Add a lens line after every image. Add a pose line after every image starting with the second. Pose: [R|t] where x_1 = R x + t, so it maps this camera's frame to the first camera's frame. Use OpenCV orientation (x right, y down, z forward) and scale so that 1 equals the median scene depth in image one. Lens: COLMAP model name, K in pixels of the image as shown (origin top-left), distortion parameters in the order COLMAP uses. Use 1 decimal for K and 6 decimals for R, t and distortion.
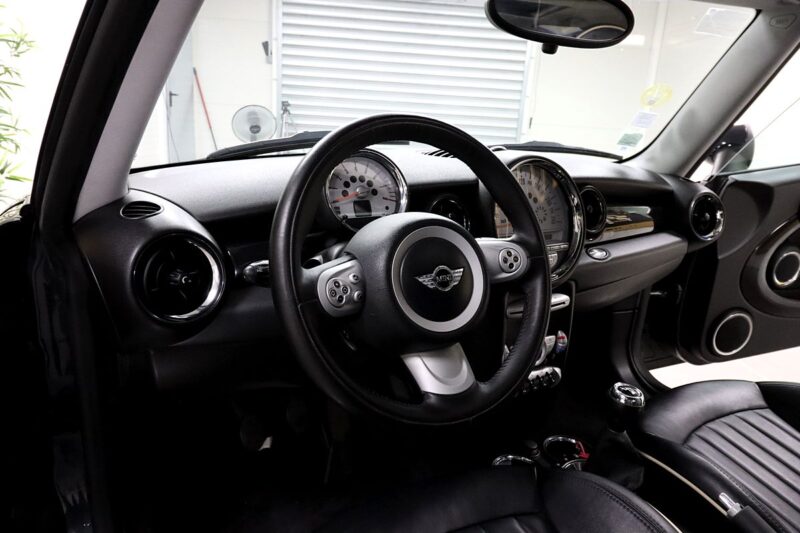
lens RADIAL K [[550.8, 0, 400.0], [0, 550.8, 266.5], [0, 0, 1]] dist [0.006588, -0.006909]
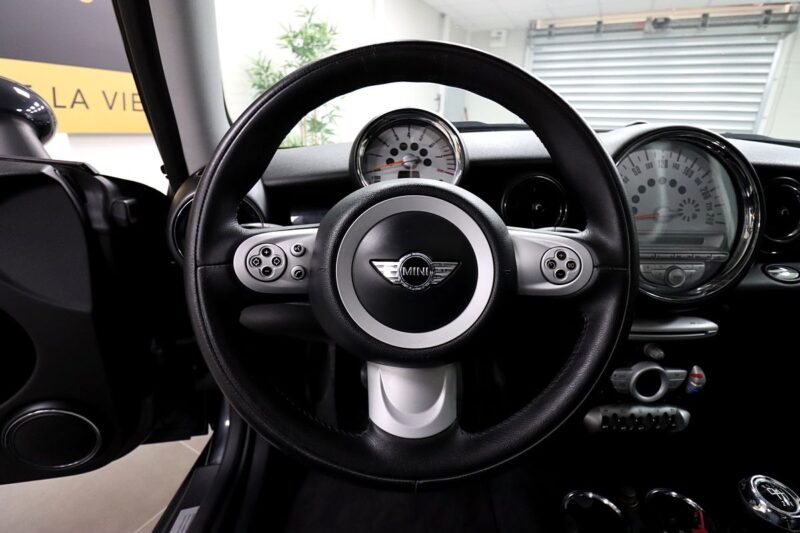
lens RADIAL K [[372.7, 0, 400.8], [0, 372.7, 265.1], [0, 0, 1]] dist [0.004138, -0.017804]
pose [[0.856335, 0.144869, -0.495684, 0.228786], [-0.121748, 0.989425, 0.078840, -0.015767], [0.501864, -0.007164, 0.864917, 0.463138]]
